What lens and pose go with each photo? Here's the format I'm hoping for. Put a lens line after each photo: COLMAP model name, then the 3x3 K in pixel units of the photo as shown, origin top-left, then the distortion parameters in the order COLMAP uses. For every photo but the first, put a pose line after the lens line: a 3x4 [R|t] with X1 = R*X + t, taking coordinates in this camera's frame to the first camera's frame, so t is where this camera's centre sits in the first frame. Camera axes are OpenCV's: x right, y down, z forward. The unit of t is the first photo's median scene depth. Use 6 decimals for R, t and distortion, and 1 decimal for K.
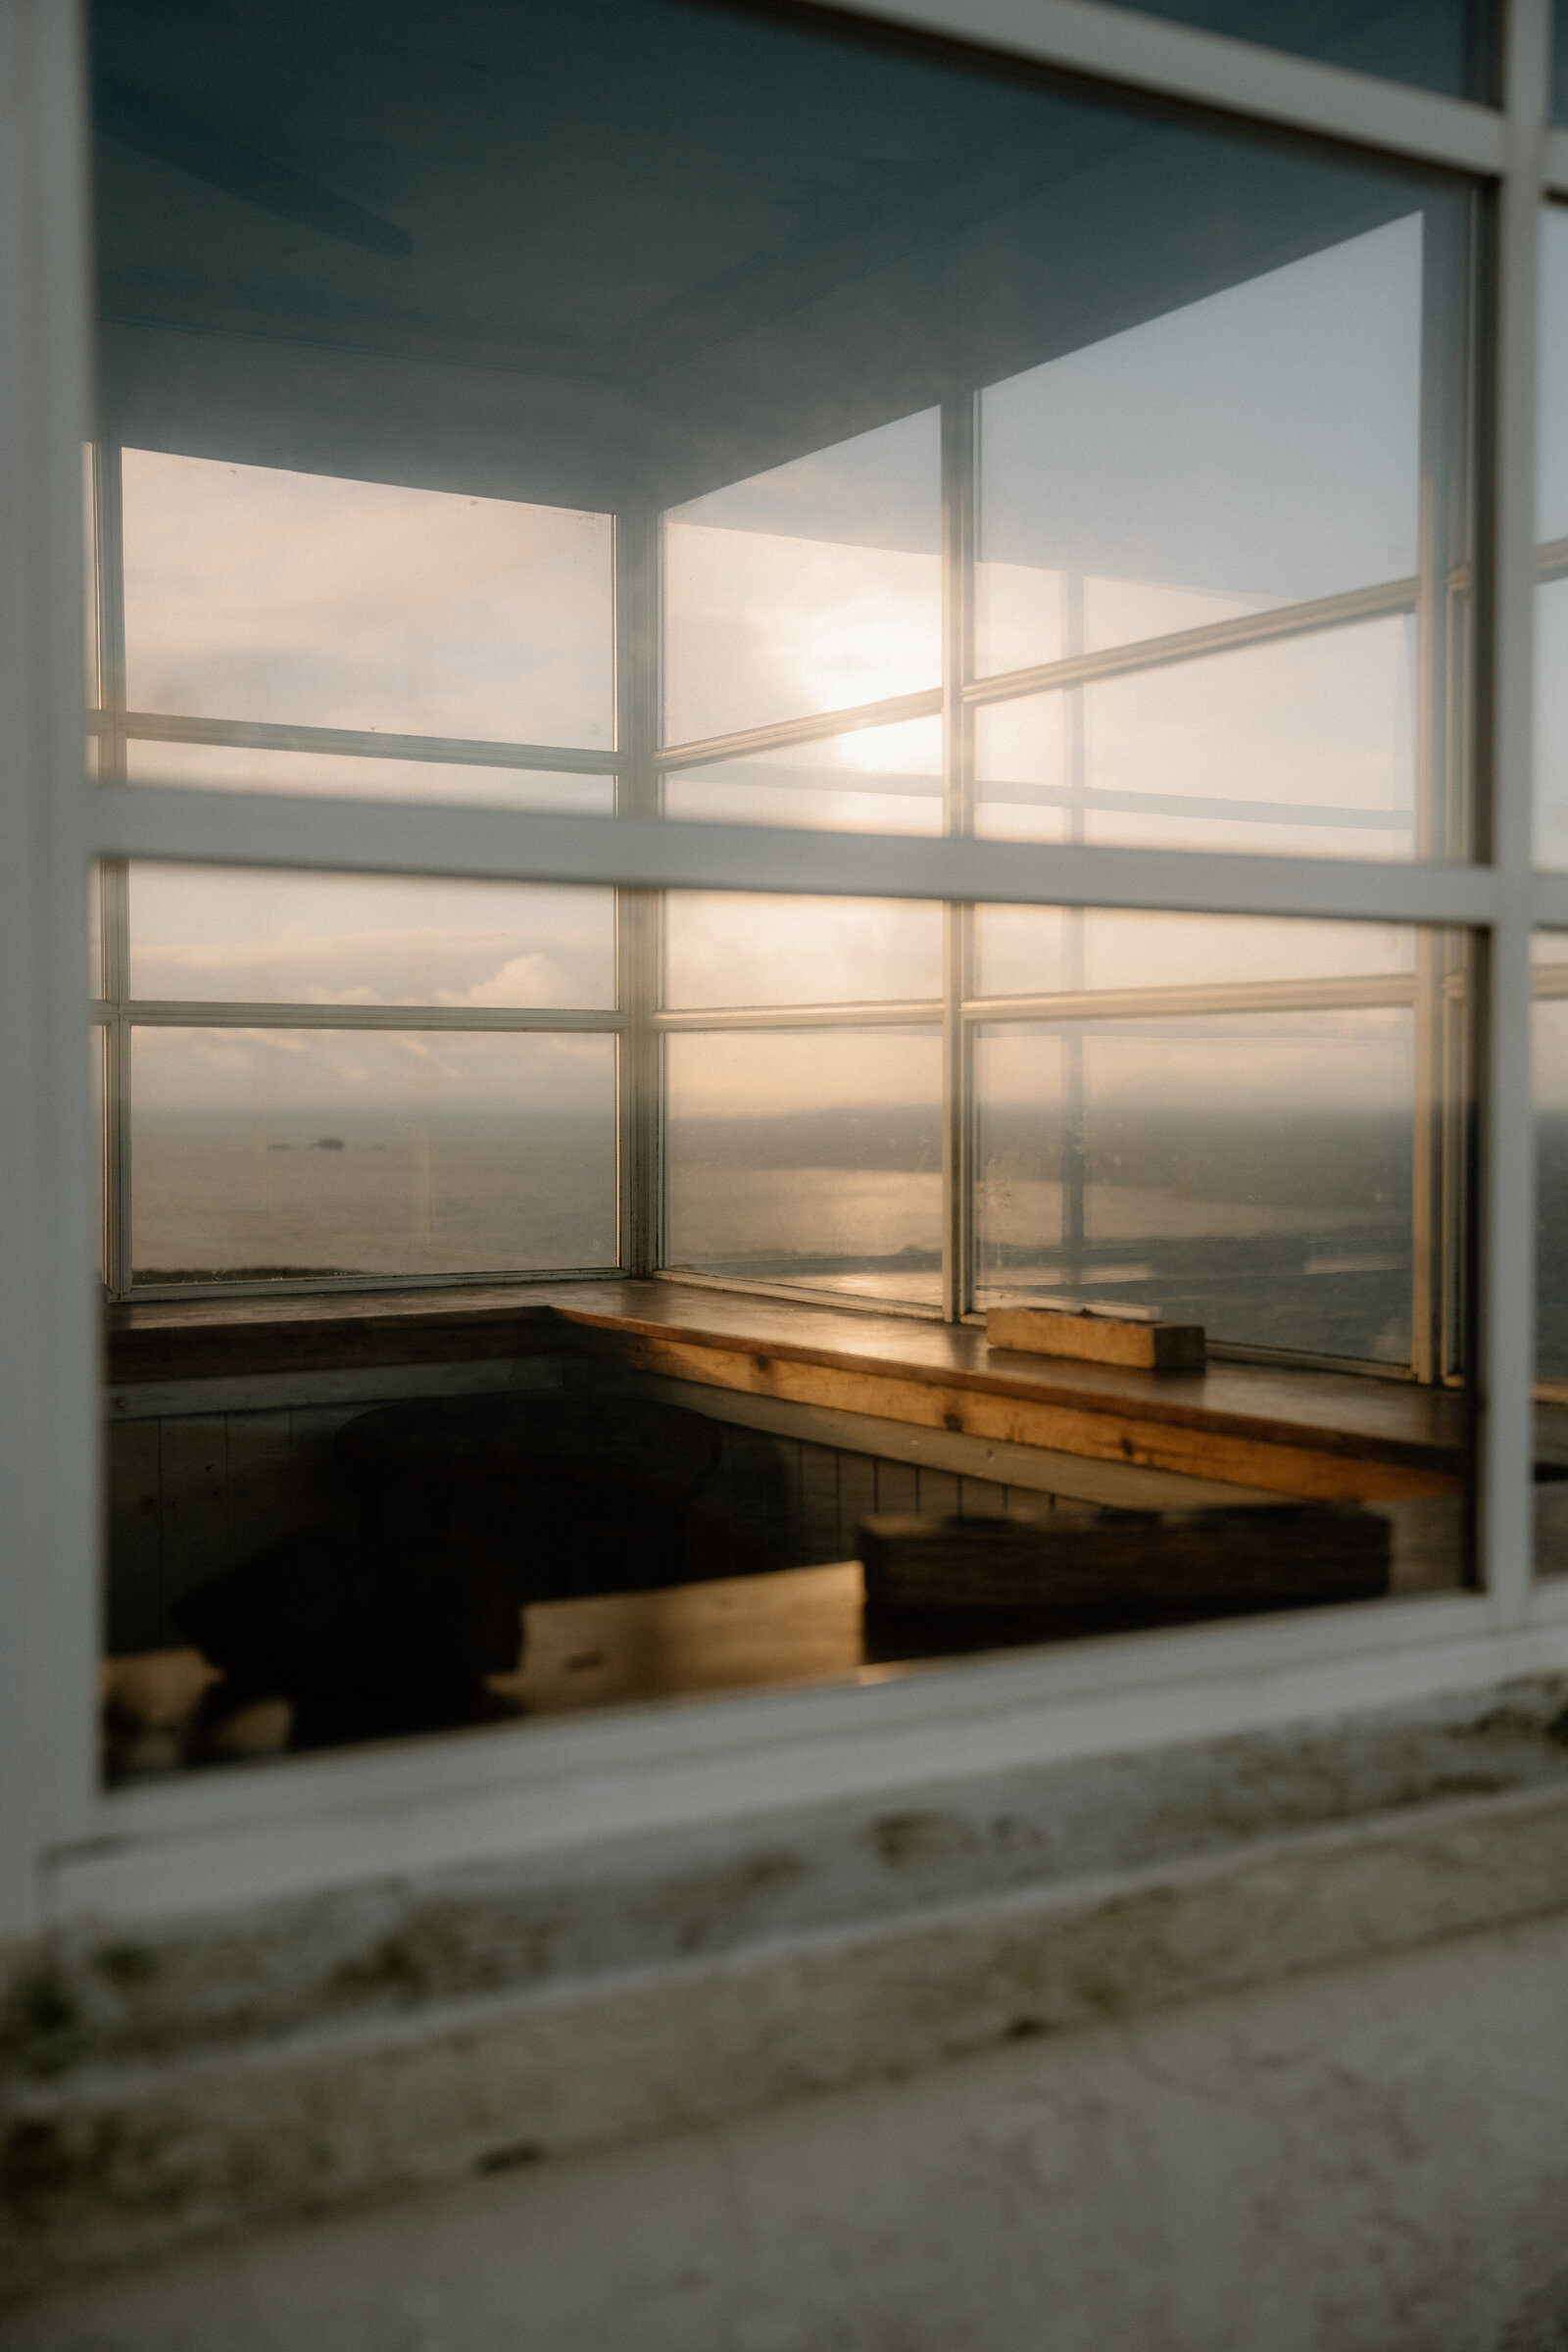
lens RADIAL K [[2522.1, 0, 784.0], [0, 2522.1, 1176.0], [0, 0, 1]] dist [0.001523, 0.147304]
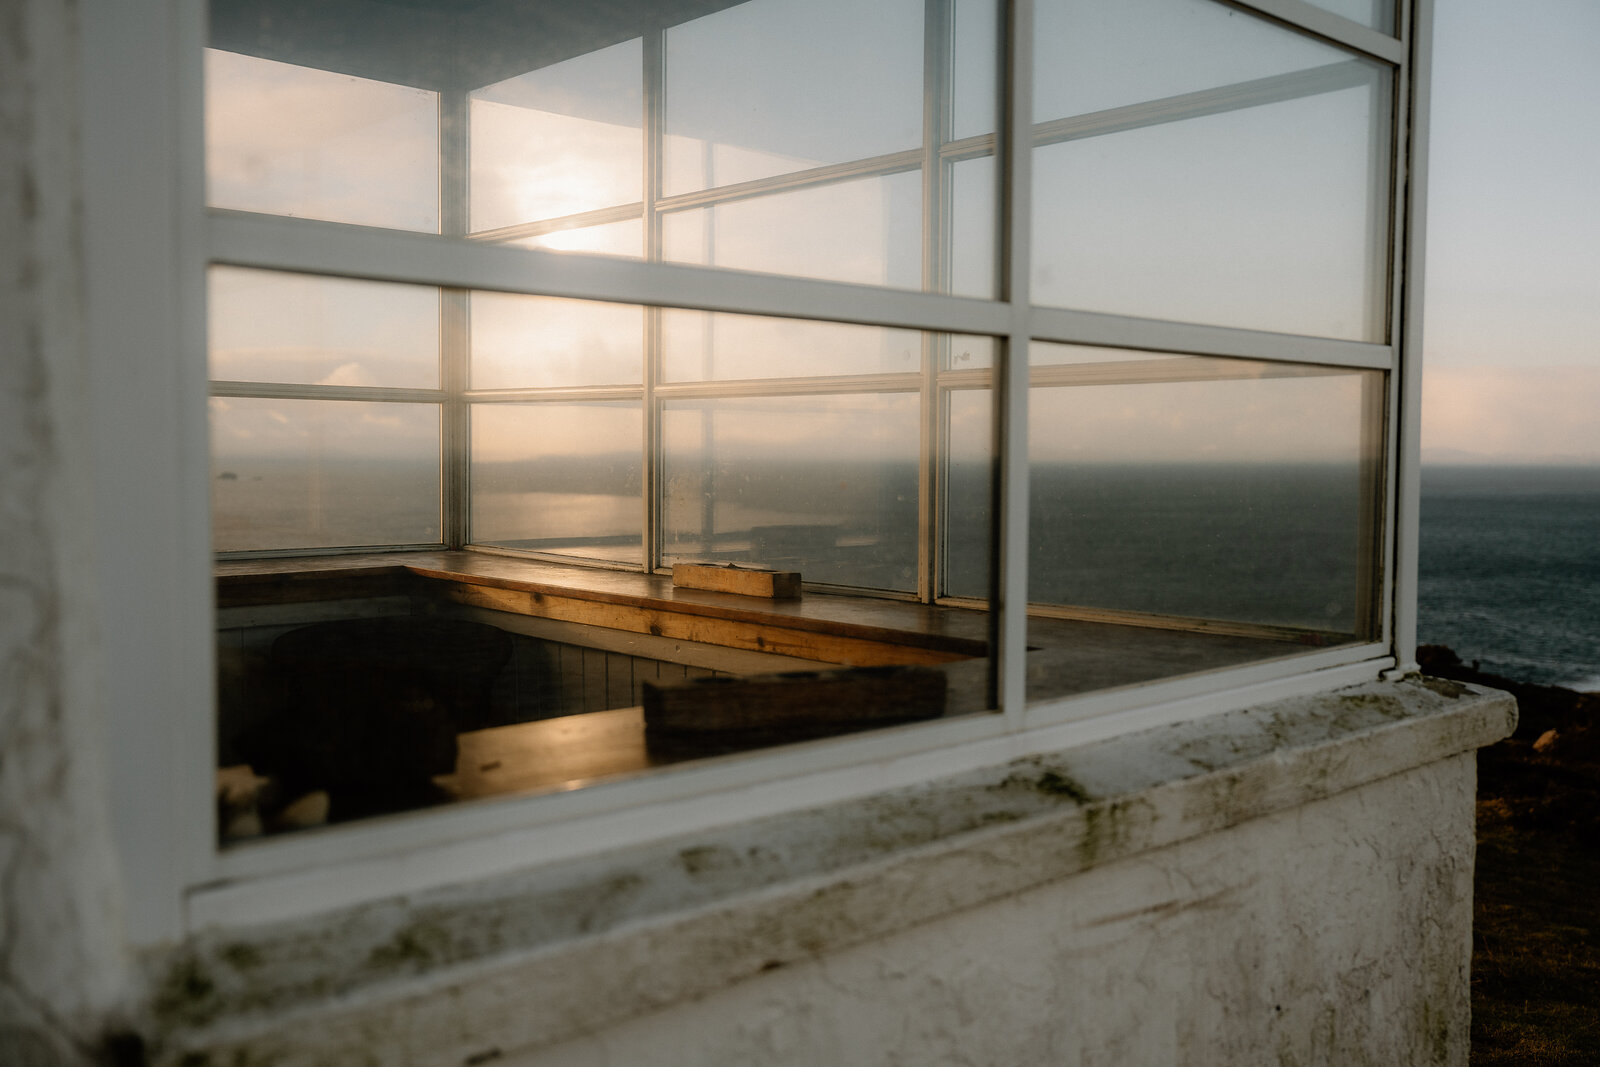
lens RADIAL K [[1451.1, 0, 800.0], [0, 1451.1, 533.5], [0, 0, 1]] dist [-0.057645, 0.084423]
pose [[0.979750, -0.001930, 0.200213, -0.070452], [-0.002980, 0.999702, 0.024219, 0.016052], [-0.200200, -0.024325, 0.979453, 0.033210]]
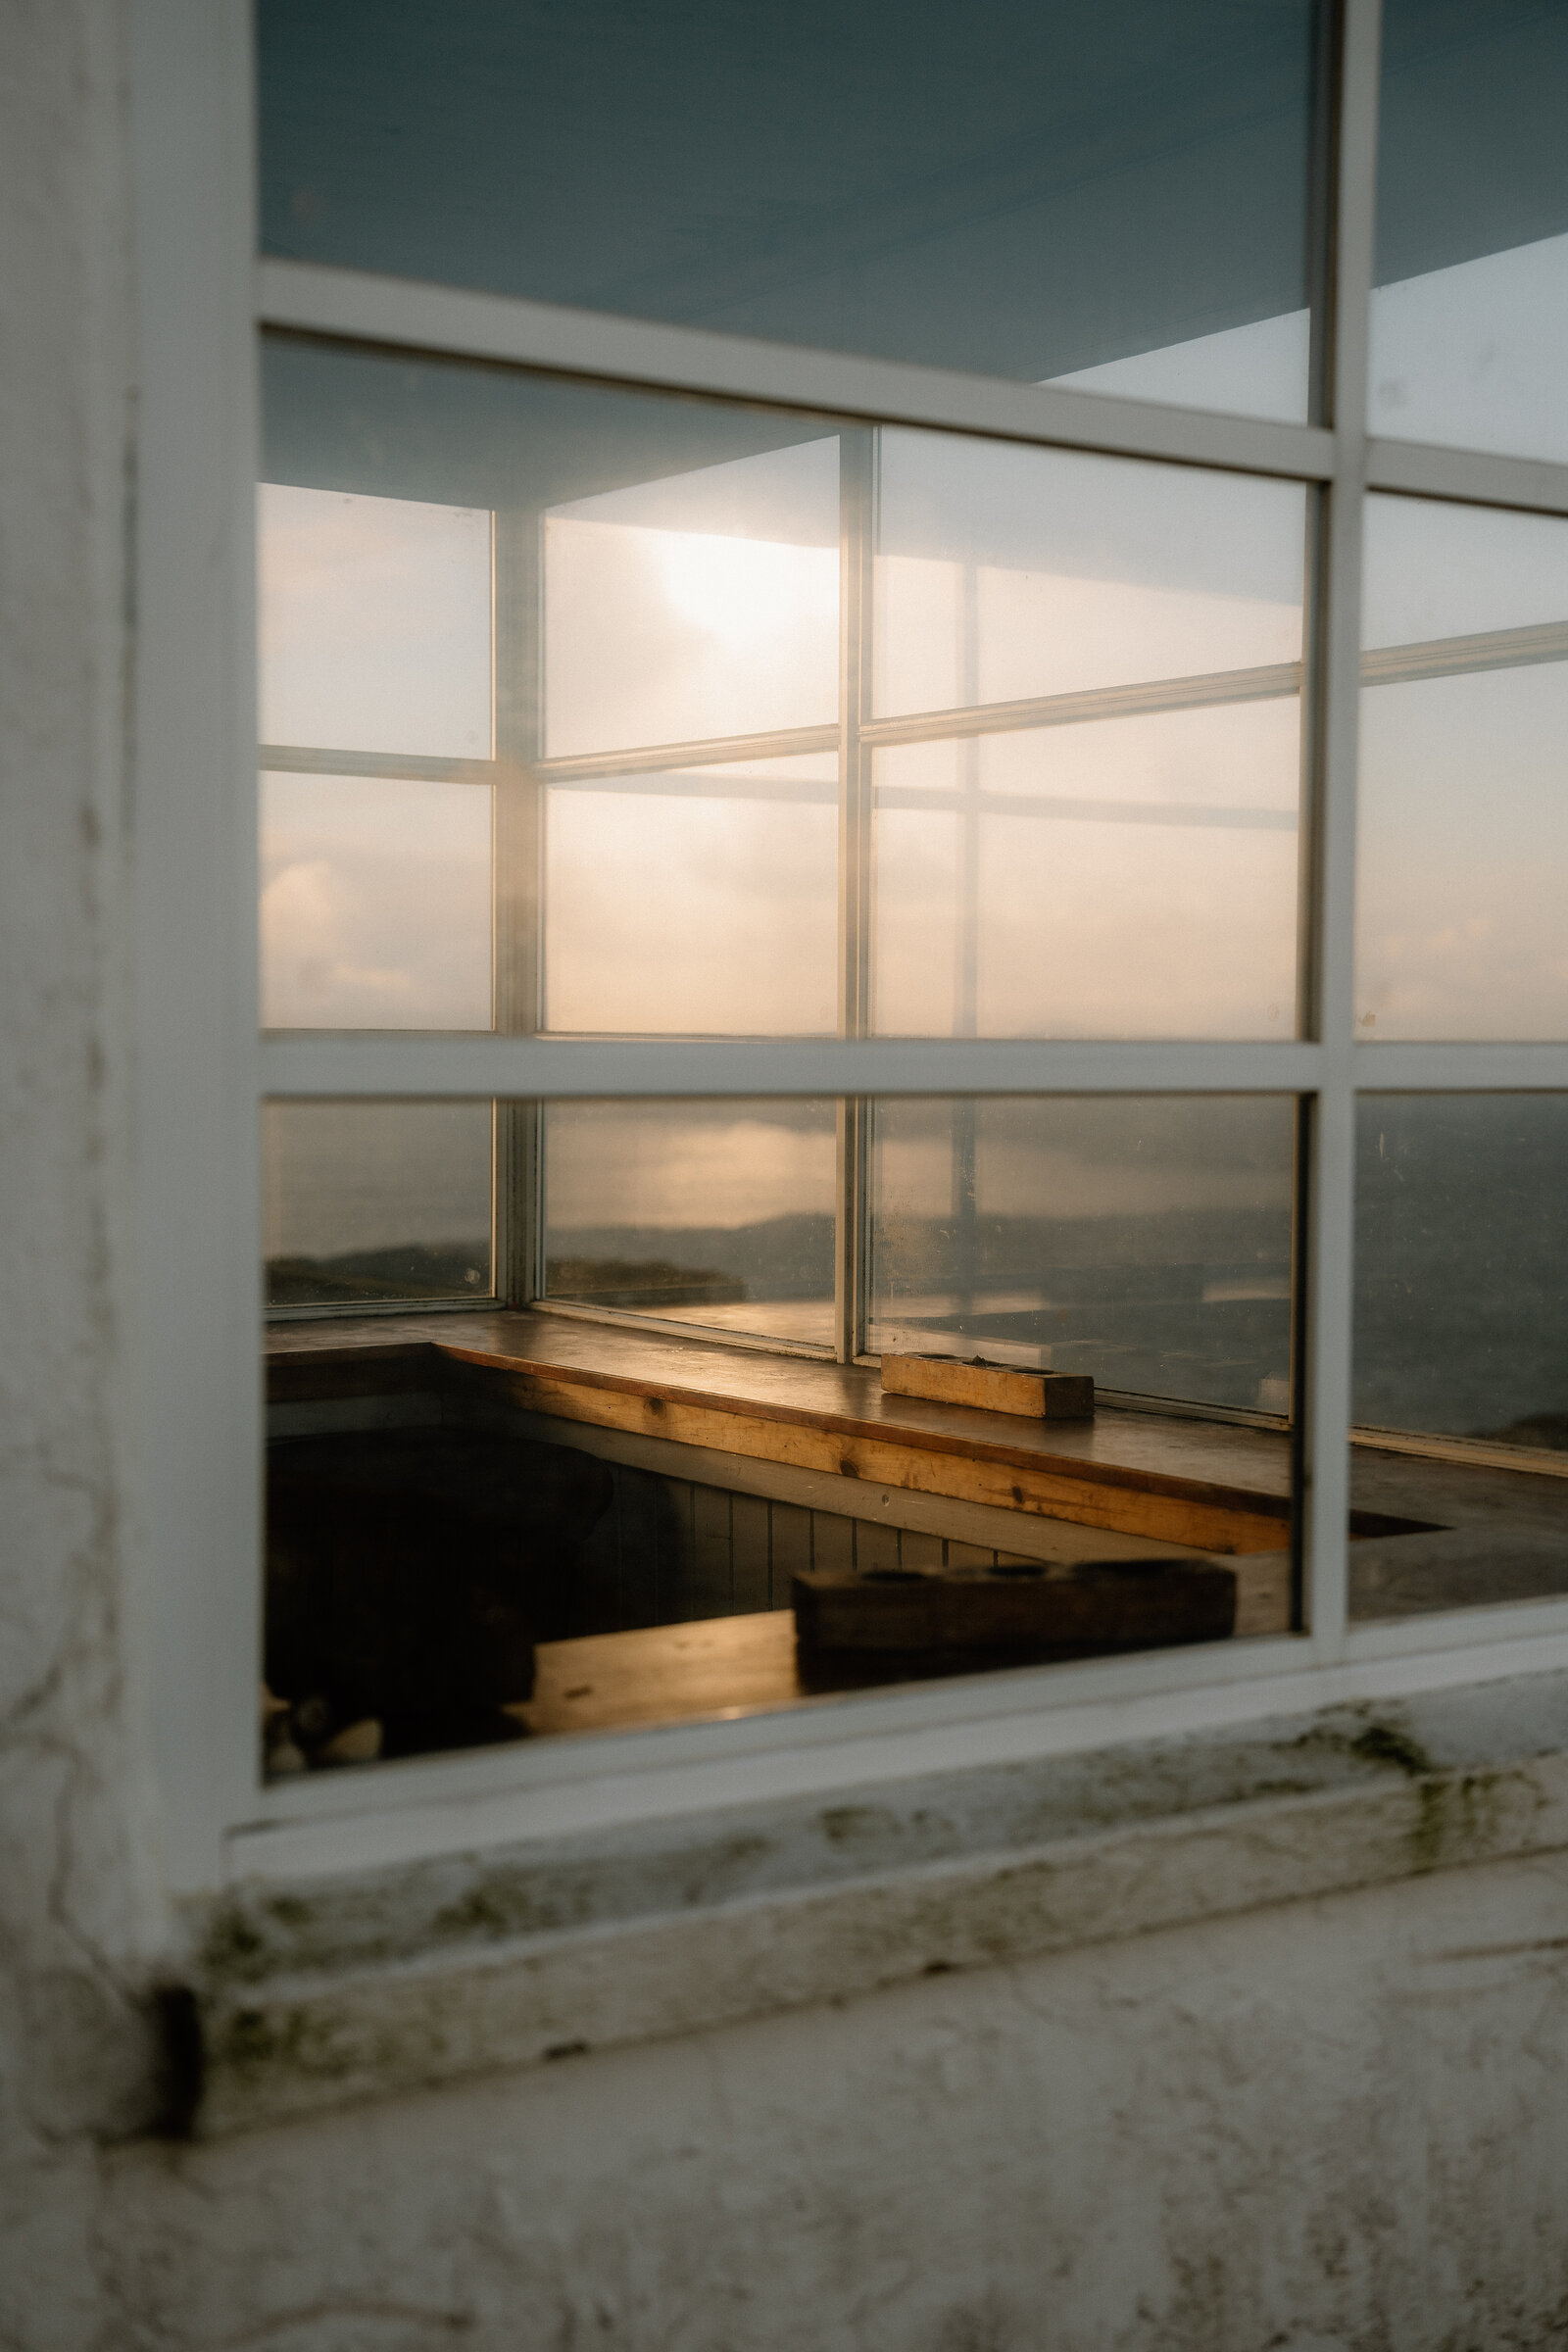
lens RADIAL K [[3080.4, 0, 784.0], [0, 3080.4, 1176.0], [0, 0, 1]] dist [0.109524, 0.026819]
pose [[0.998244, 0.006133, 0.058911, -0.070014], [-0.007104, 0.999842, 0.016284, -0.085185], [-0.058802, -0.016674, 0.998130, -0.510805]]
